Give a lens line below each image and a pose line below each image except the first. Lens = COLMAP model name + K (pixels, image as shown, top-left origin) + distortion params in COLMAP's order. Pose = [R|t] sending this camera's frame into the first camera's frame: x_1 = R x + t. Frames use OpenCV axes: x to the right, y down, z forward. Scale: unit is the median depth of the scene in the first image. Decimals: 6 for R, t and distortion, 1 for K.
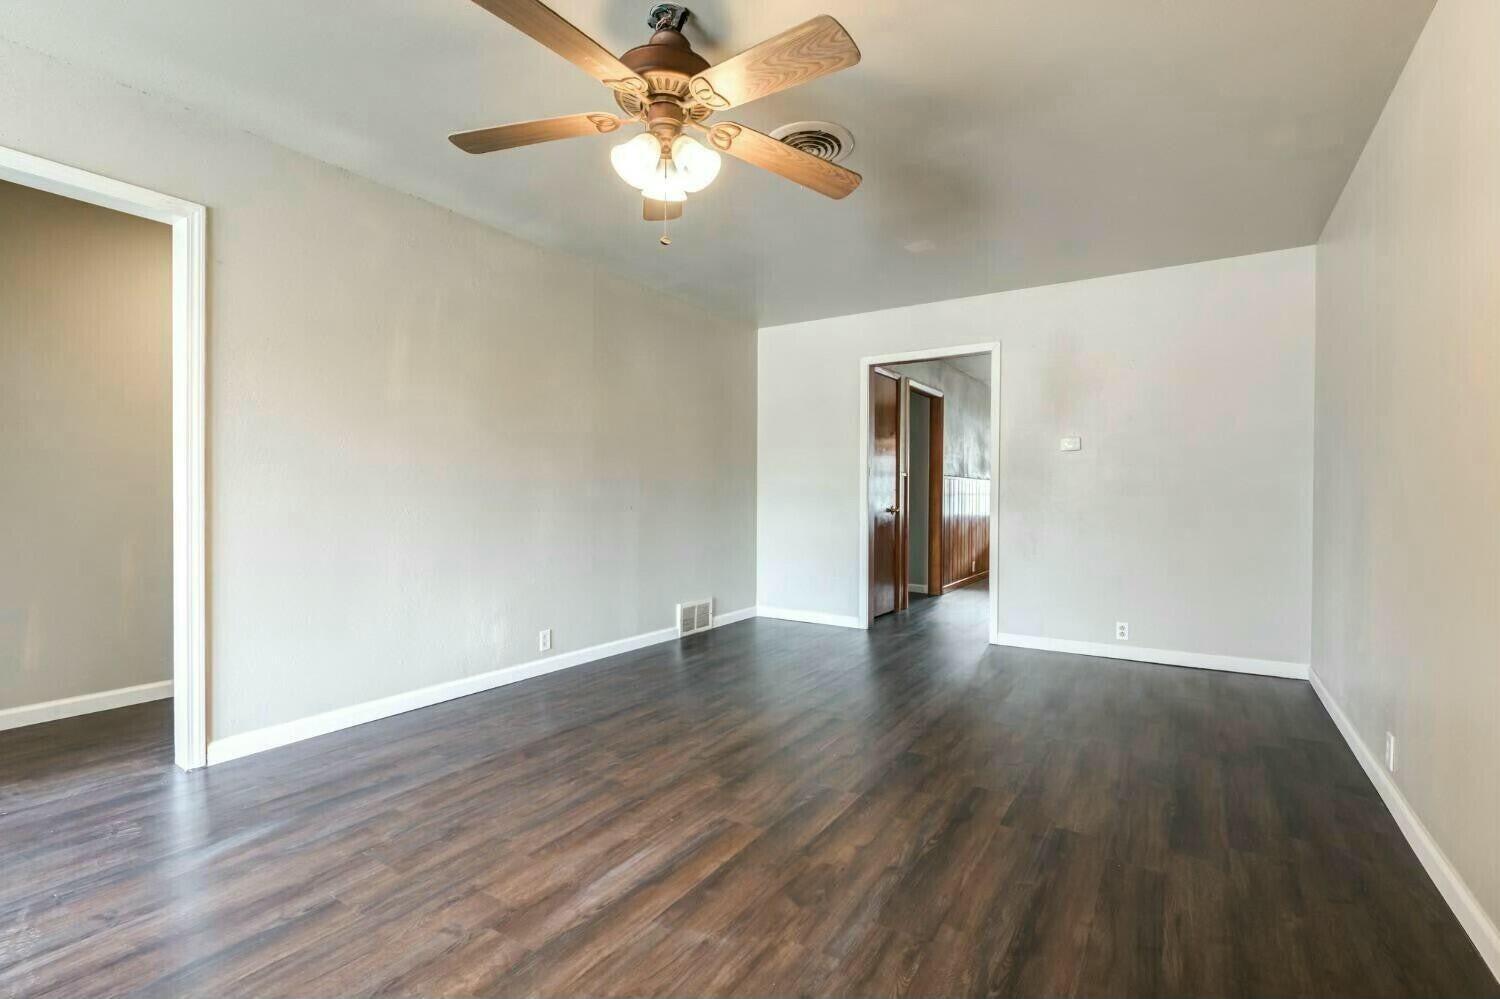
lens RADIAL K [[687.0, 0, 755.2], [0, 687.0, 498.4], [0, 0, 1]] dist [-0.003277, -0.000394]
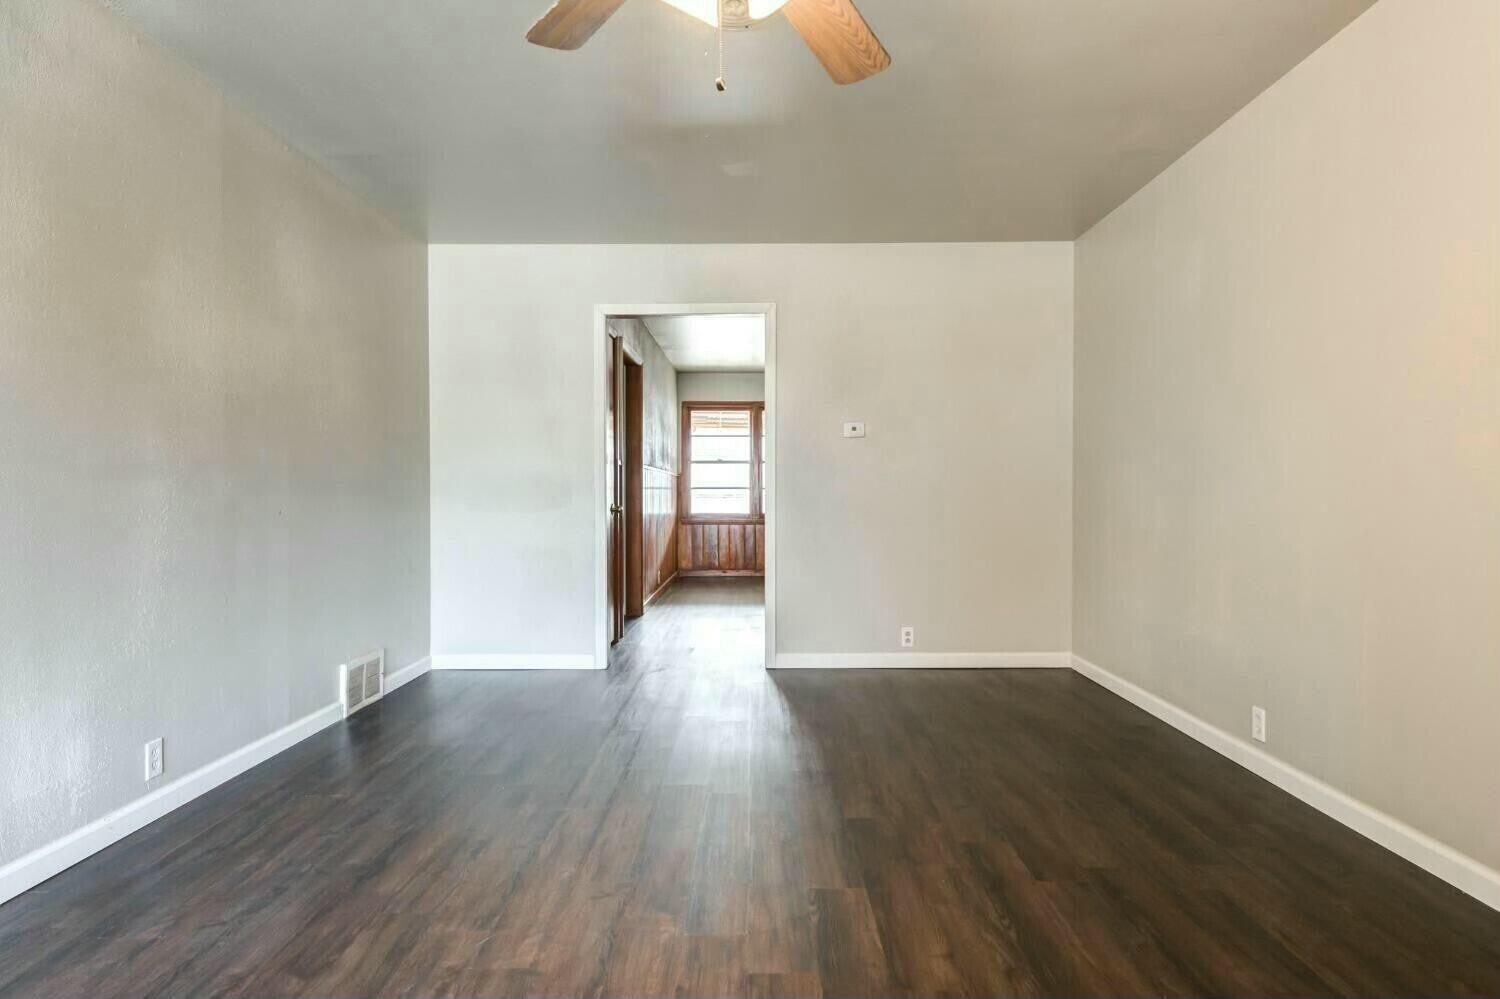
lens RADIAL K [[863.2, 0, 754.3], [0, 863.2, 493.9], [0, 0, 1]] dist [0.016207, -0.002019]
pose [[0.845218, -0.009824, 0.534331, -0.243601], [0.010101, 0.999946, 0.002407, -0.000563], [-0.534326, 0.003363, 0.845272, 0.143833]]
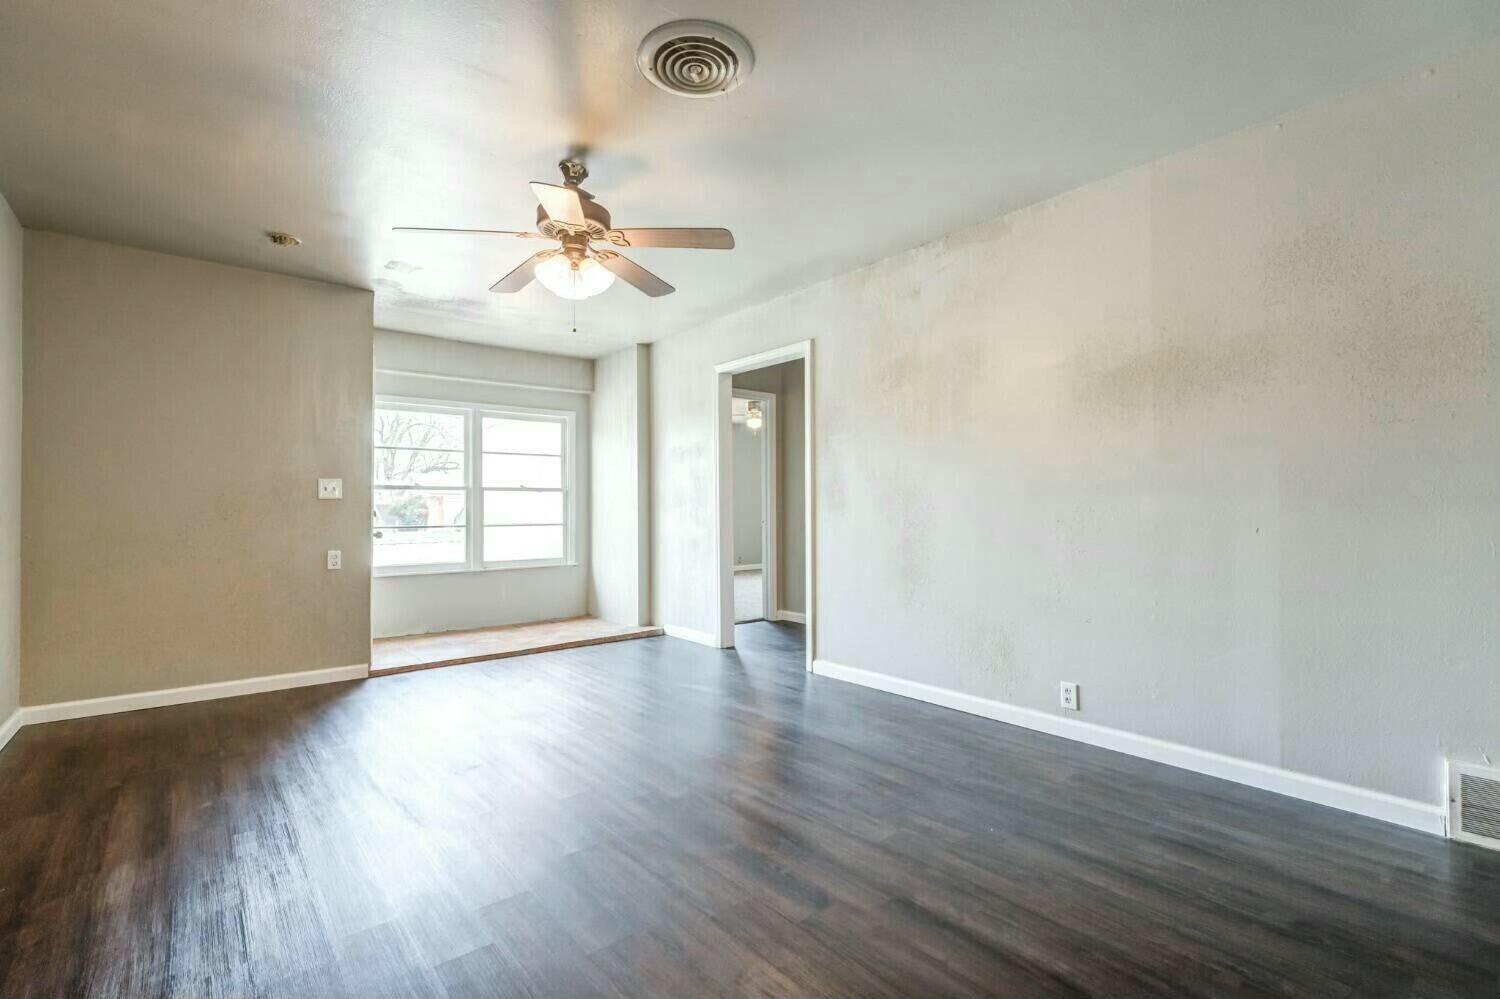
lens RADIAL K [[687.0, 0, 755.2], [0, 687.0, 498.4], [0, 0, 1]] dist [-0.003277, -0.000394]
pose [[-0.292426, -0.015459, -0.956163, 0.488673], [-0.006160, 0.999879, -0.014281, -0.001752], [0.956268, 0.001714, -0.292486, 0.800881]]
